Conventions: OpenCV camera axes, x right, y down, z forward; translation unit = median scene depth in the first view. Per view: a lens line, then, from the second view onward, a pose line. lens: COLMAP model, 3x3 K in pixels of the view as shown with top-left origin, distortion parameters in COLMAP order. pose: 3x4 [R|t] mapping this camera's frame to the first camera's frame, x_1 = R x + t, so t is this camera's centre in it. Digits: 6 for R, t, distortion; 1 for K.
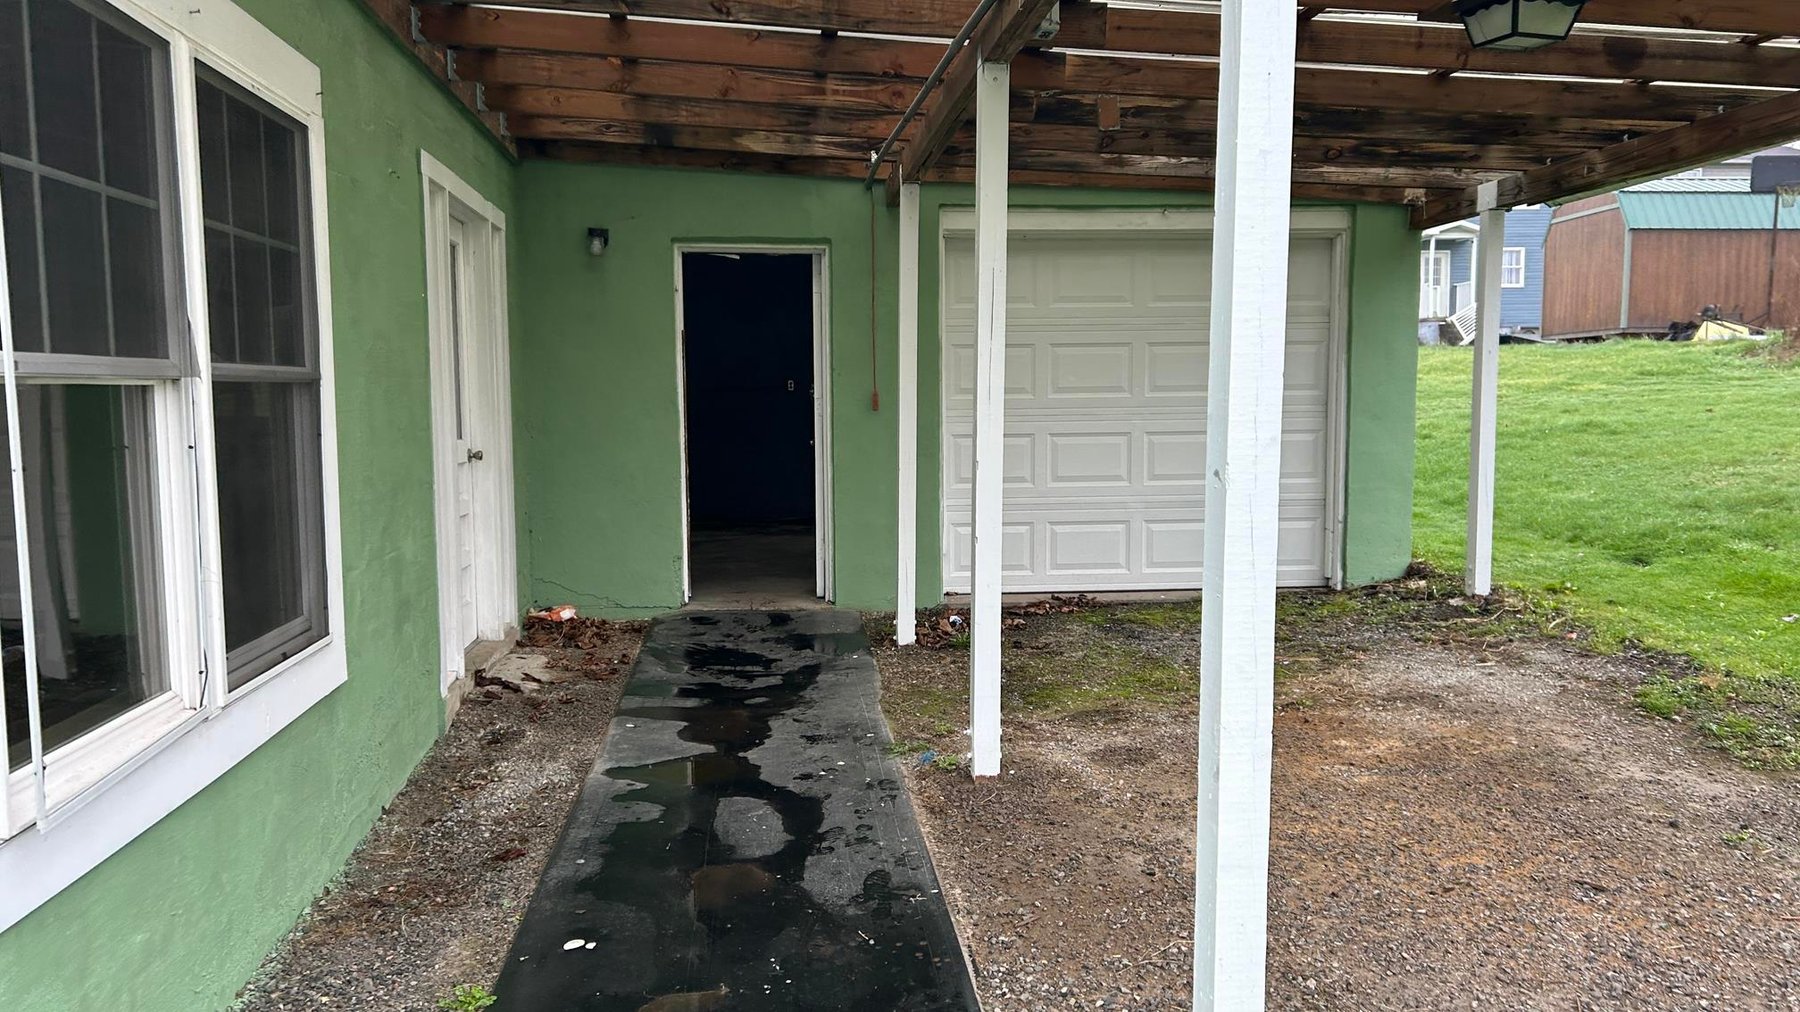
lens RADIAL K [[1369.6, 0, 896.2], [0, 1369.6, 512.5], [0, 0, 1]] dist [0.097410, -0.136348]
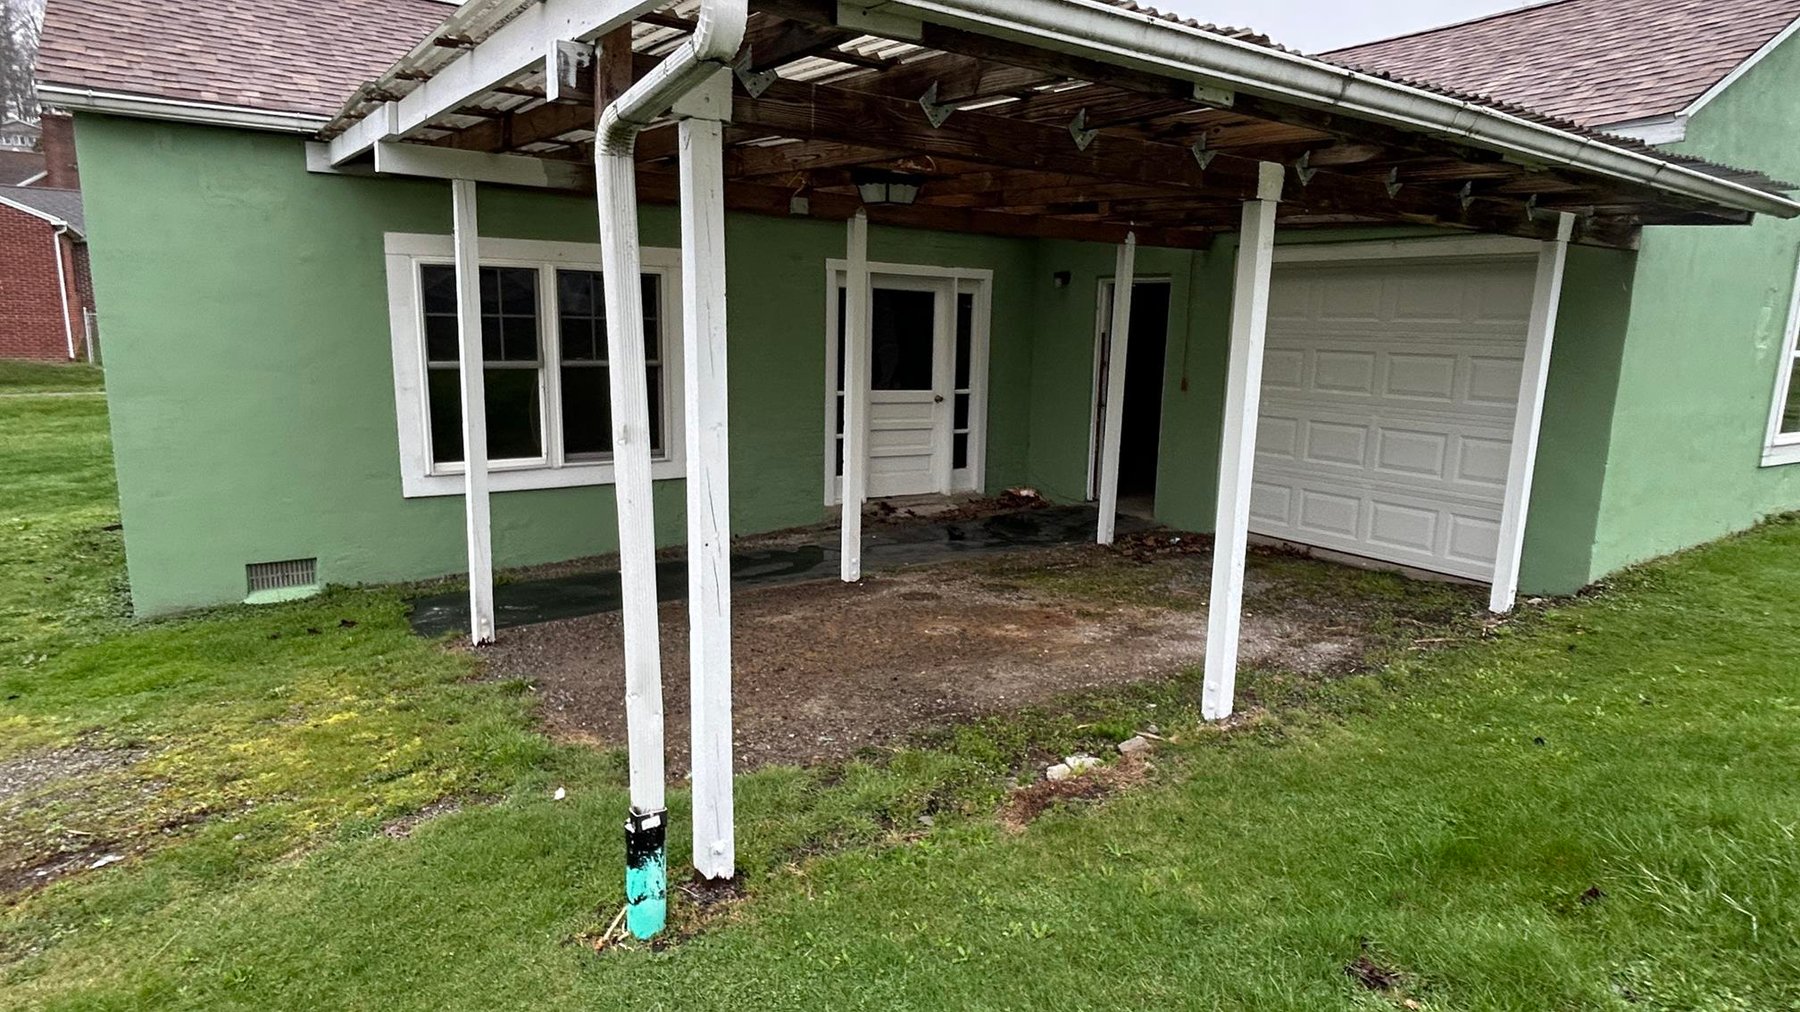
lens RADIAL K [[1040.5, 0, 925.2], [0, 1040.5, 534.4], [0, 0, 1]] dist [-0.004289, -0.000213]
pose [[0.471031, 0.193917, -0.860538, 1.429324], [-0.101996, 0.980968, 0.165226, -0.136367], [0.876200, 0.009945, 0.481845, 0.387204]]
